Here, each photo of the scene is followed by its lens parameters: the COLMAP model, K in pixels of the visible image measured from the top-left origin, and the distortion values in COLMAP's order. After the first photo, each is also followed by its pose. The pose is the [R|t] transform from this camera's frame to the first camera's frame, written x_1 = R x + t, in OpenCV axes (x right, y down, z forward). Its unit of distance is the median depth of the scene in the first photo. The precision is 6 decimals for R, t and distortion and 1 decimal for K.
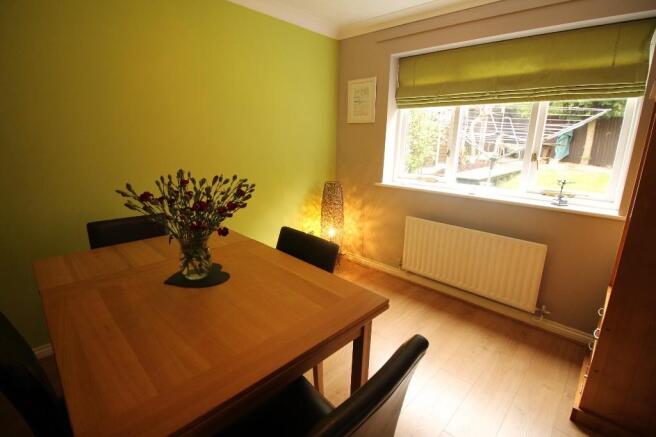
lens RADIAL K [[315.0, 0, 328.0], [0, 315.0, 218.5], [0, 0, 1]] dist [-0.002712, -0.000623]
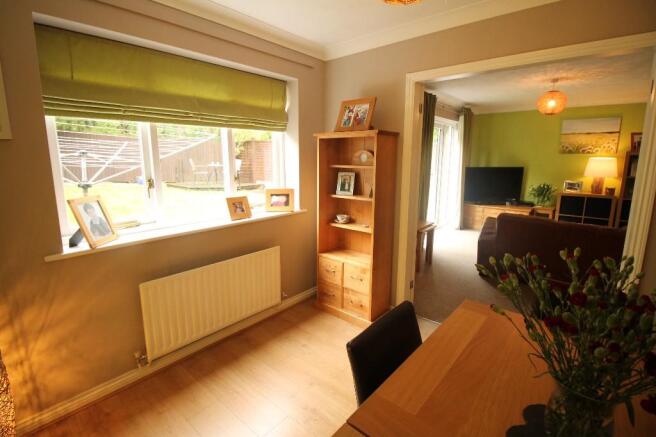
lens RADIAL K [[315.0, 0, 328.0], [0, 315.0, 218.5], [0, 0, 1]] dist [-0.002712, -0.000623]
pose [[-0.049364, -0.211446, 0.976142, -0.388094], [0.255732, 0.942079, 0.217000, -0.181660], [-0.965487, 0.260343, 0.007569, 0.598566]]
